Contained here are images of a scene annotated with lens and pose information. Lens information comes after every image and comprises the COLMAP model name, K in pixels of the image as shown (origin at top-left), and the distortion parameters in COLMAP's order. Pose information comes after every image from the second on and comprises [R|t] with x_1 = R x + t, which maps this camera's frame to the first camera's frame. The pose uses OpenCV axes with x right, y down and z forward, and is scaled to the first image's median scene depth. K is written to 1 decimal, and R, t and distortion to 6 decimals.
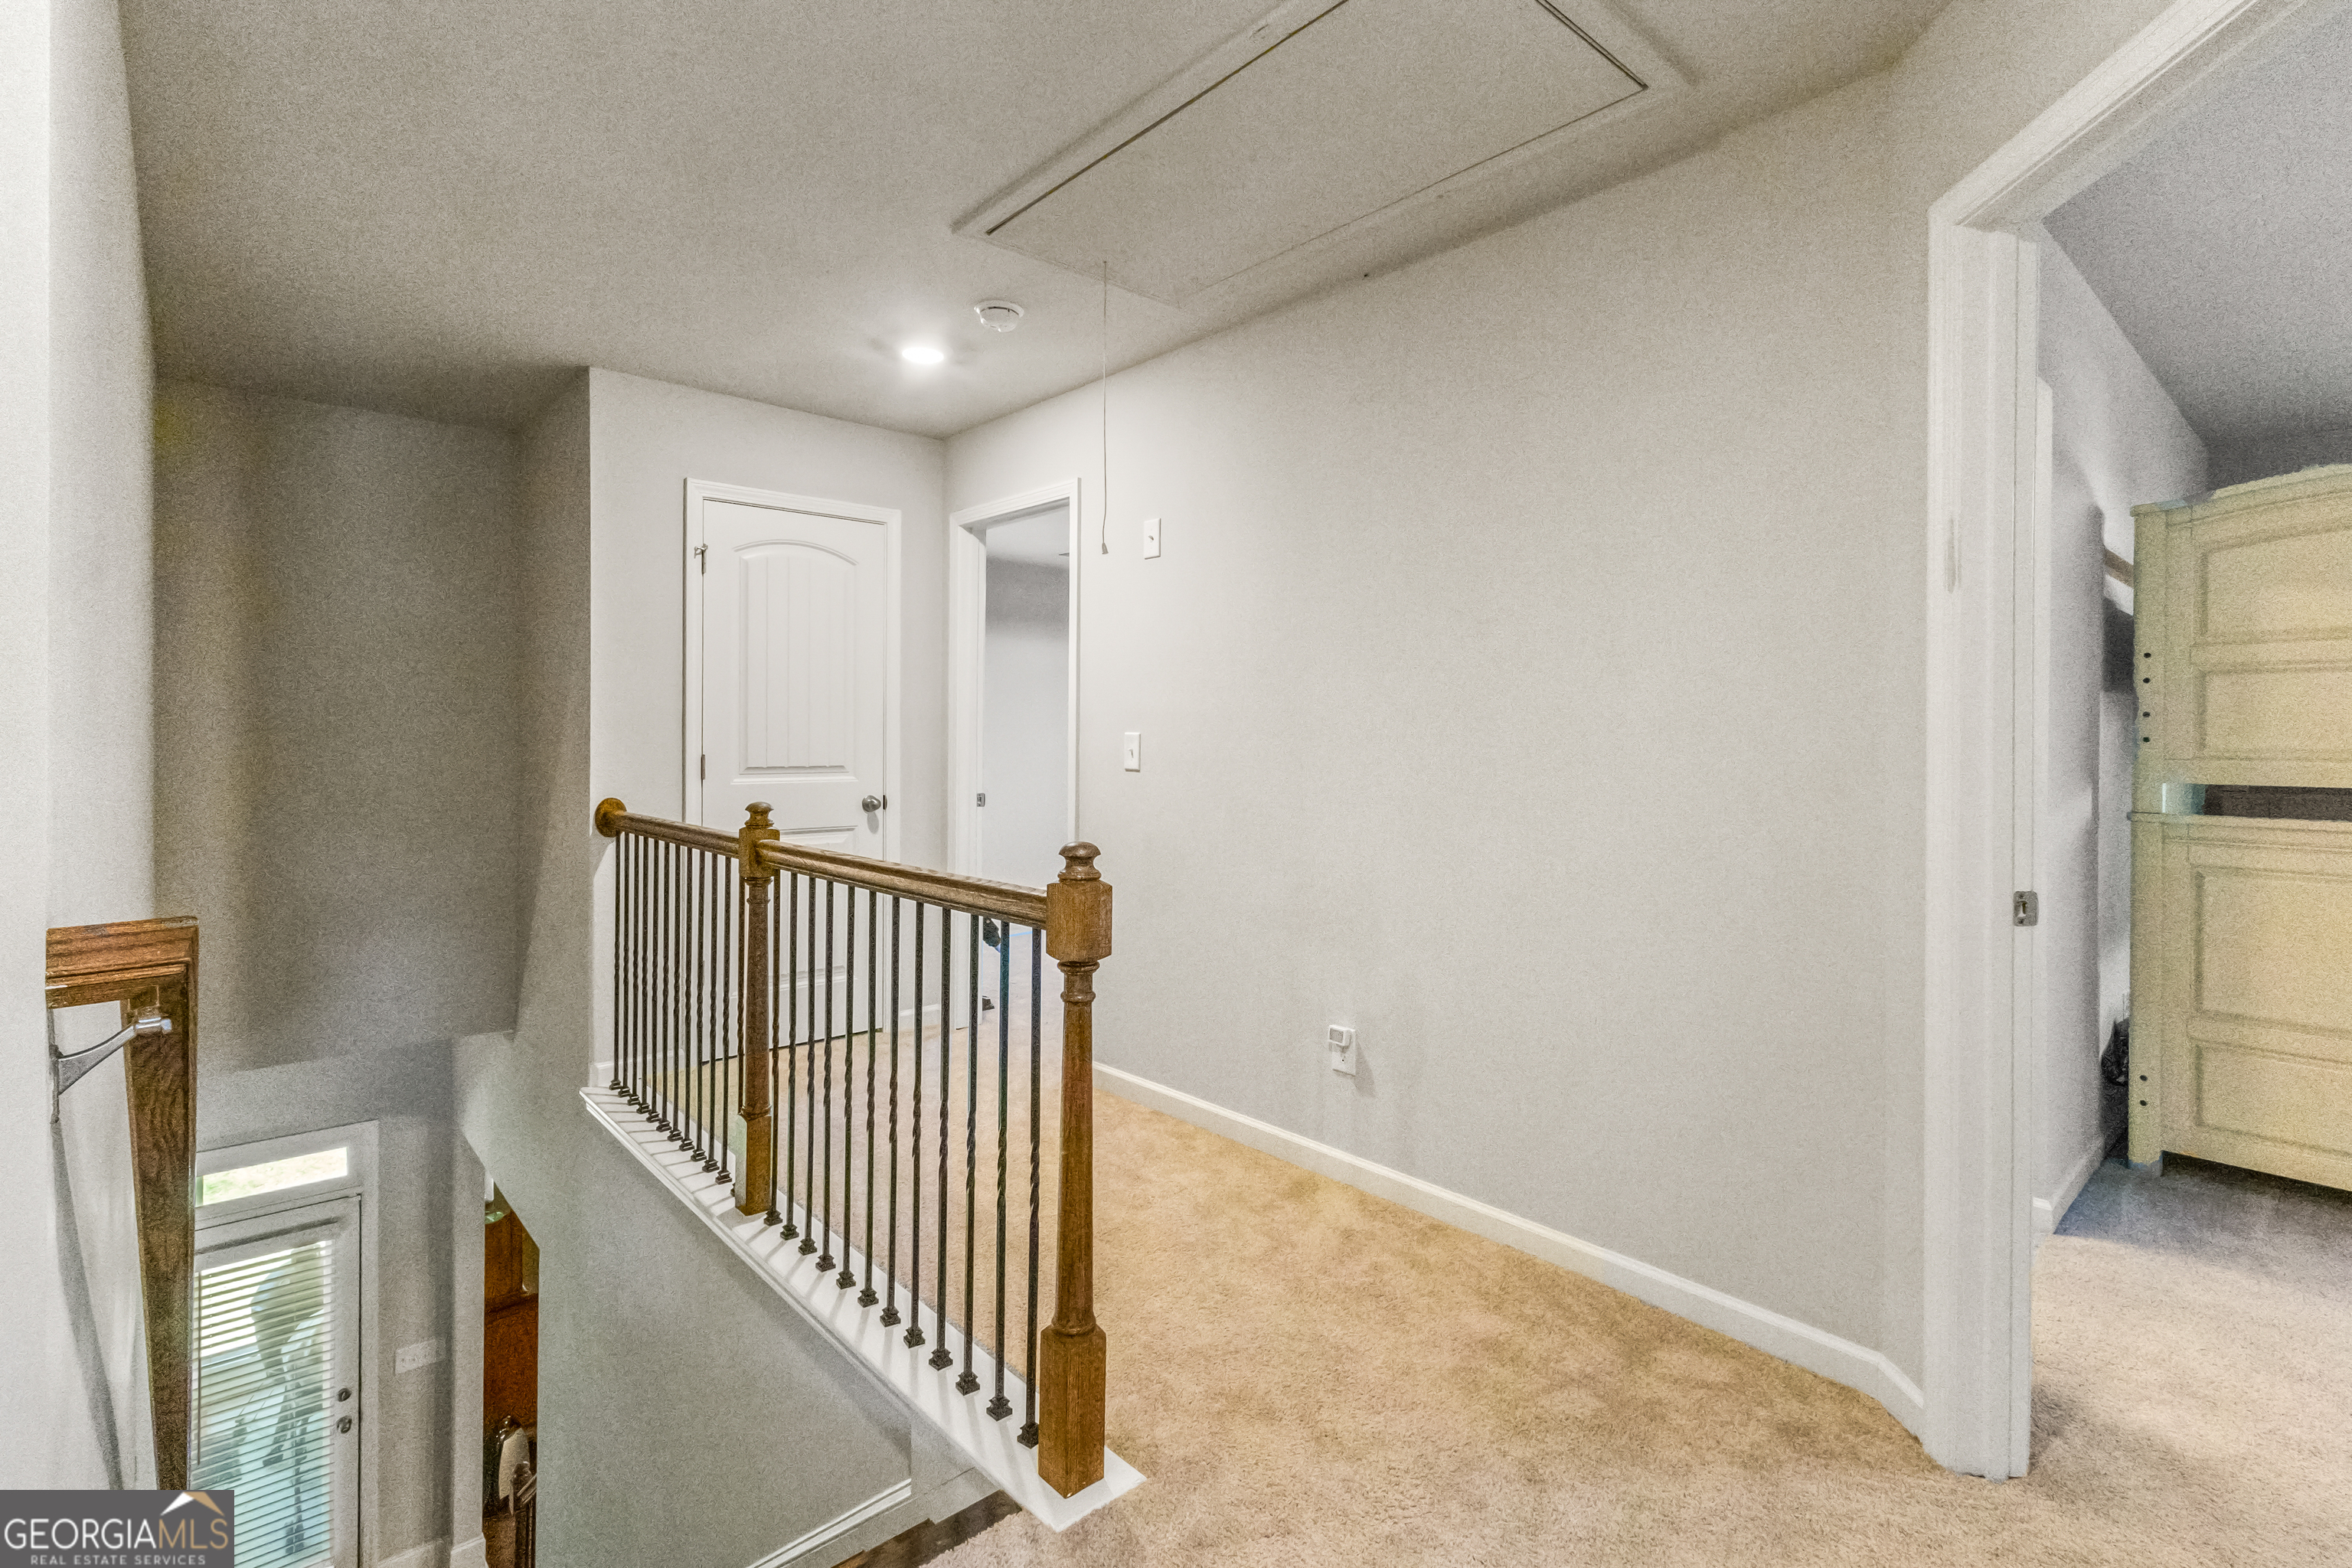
lens RADIAL K [[1085.3, 0, 1178.8], [0, 1085.3, 803.5], [0, 0, 1]] dist [0.024711, 0.000484]
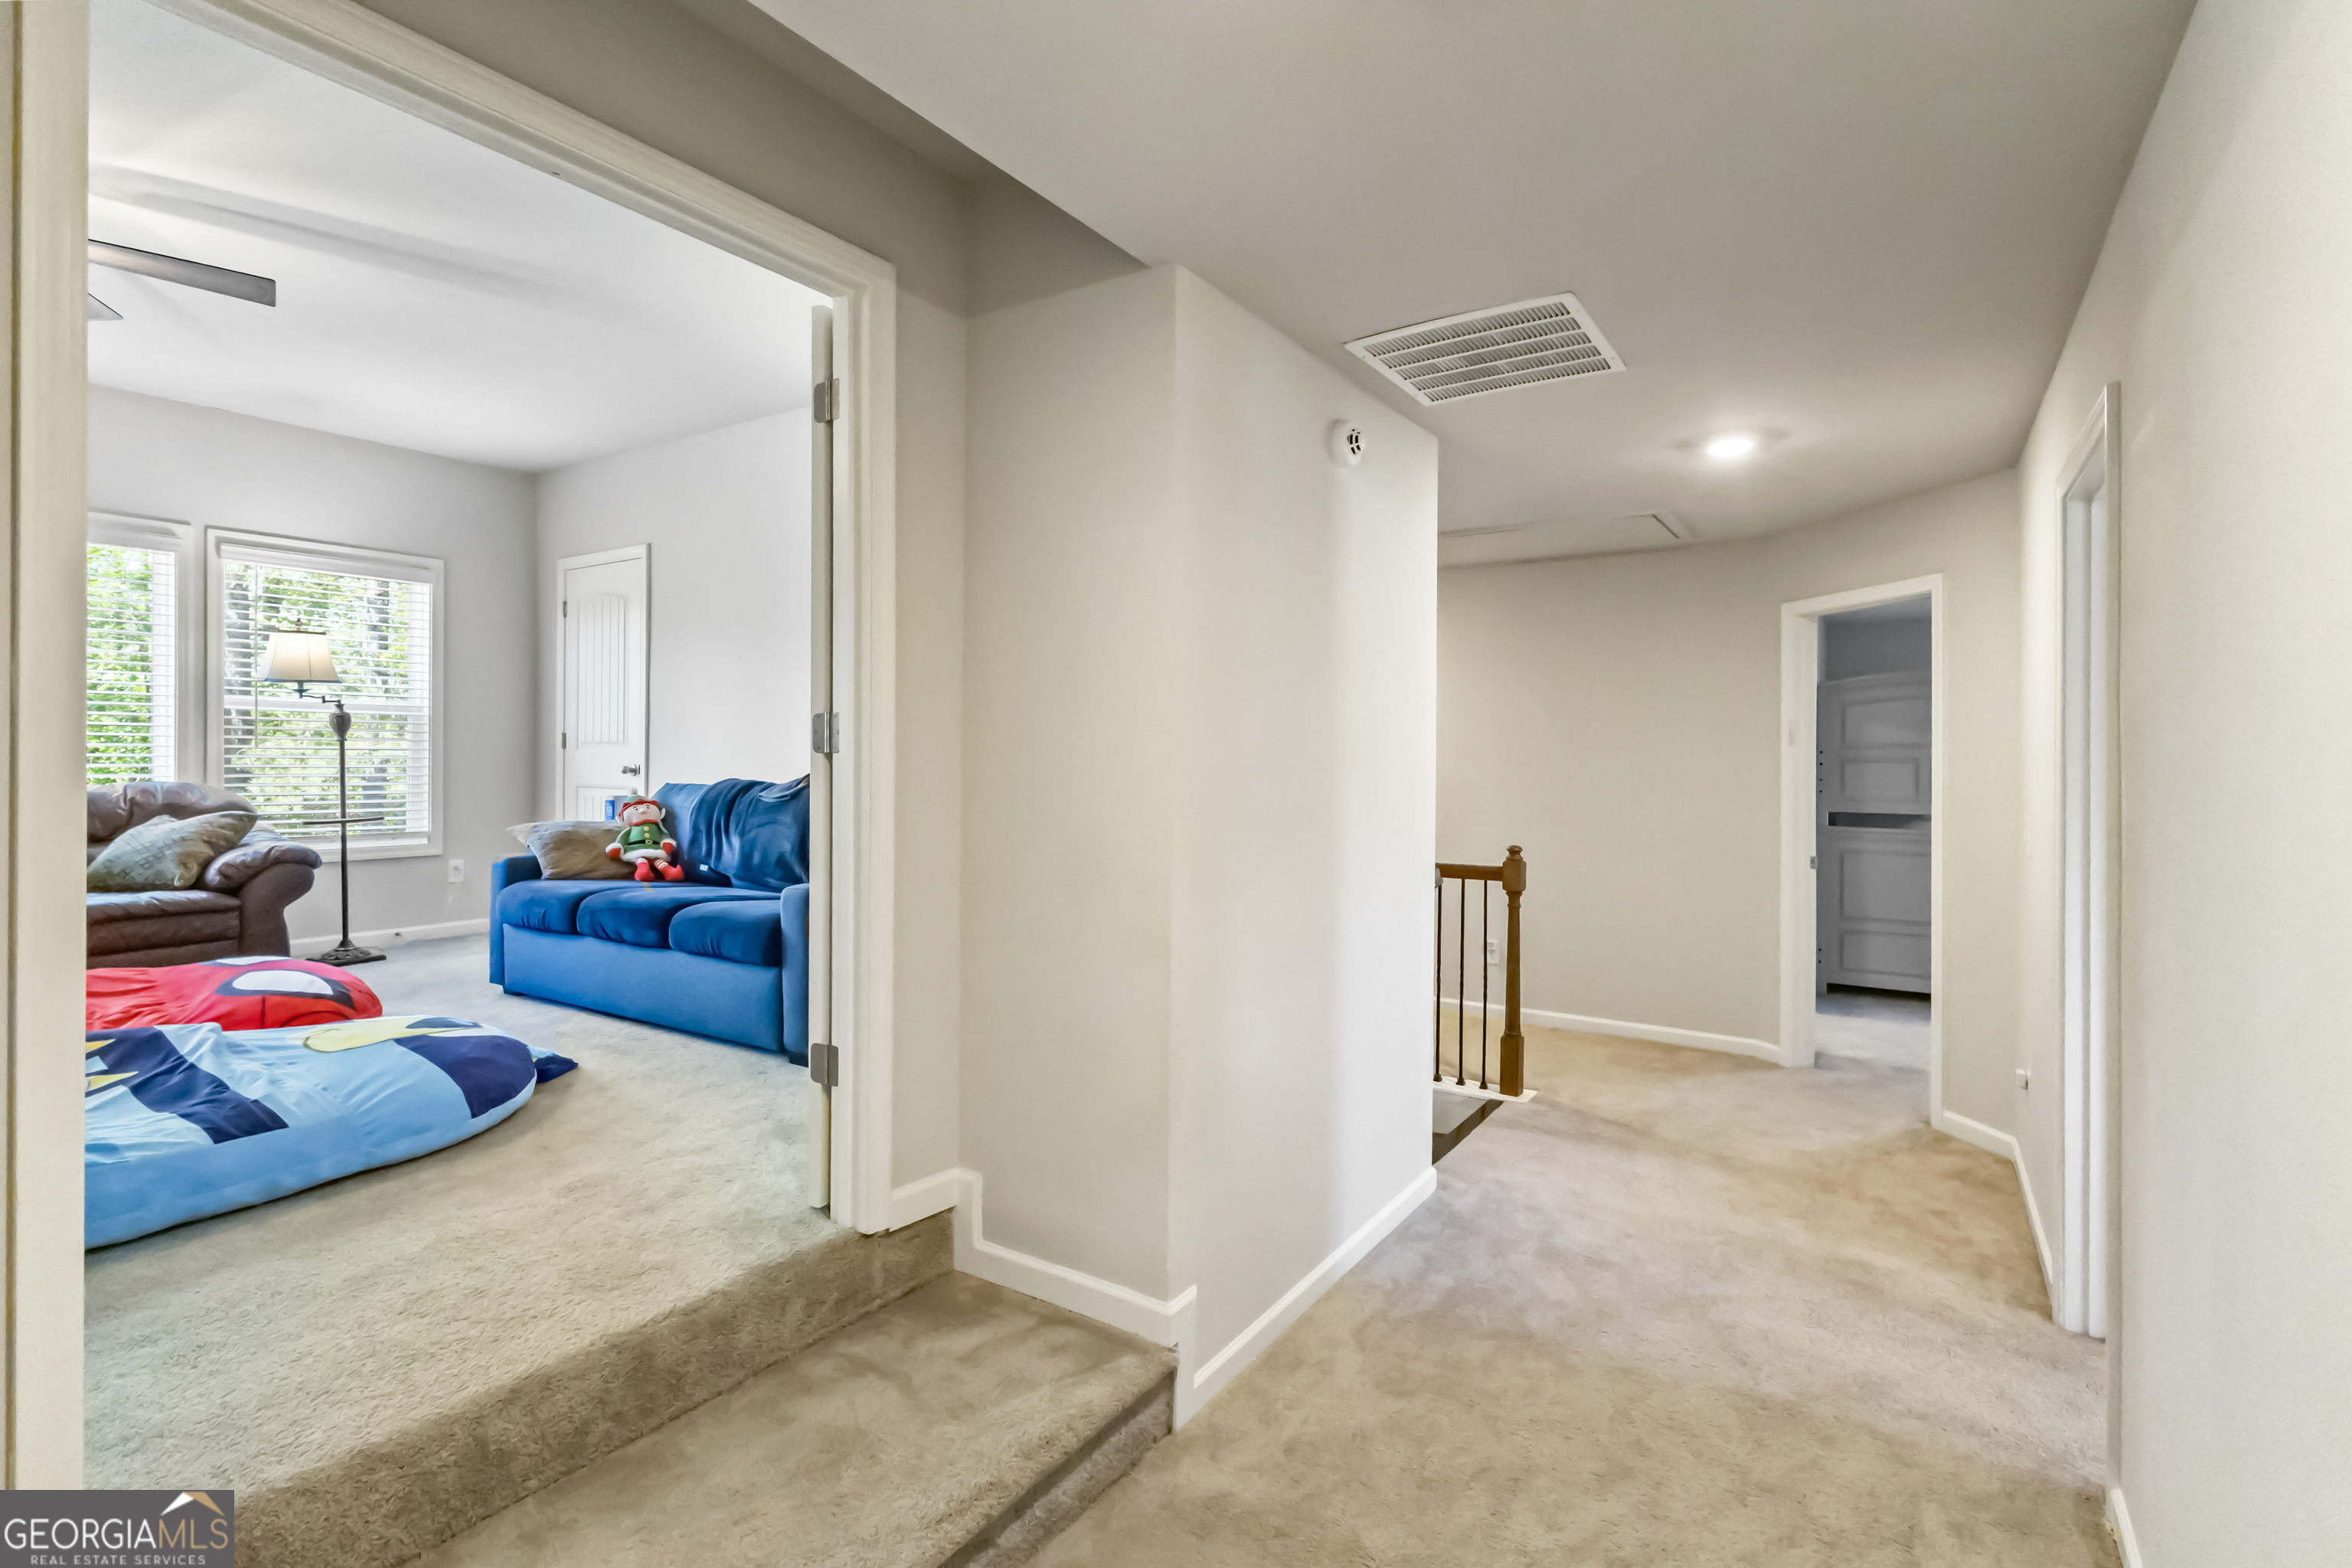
lens RADIAL K [[1085.3, 0, 1178.8], [0, 1085.3, 803.5], [0, 0, 1]] dist [0.024711, 0.000484]
pose [[0.966735, -0.002711, 0.255765, -0.946851], [0.003114, 0.999994, -0.001172, -0.039136], [-0.255760, 0.001929, 0.966738, -0.794460]]
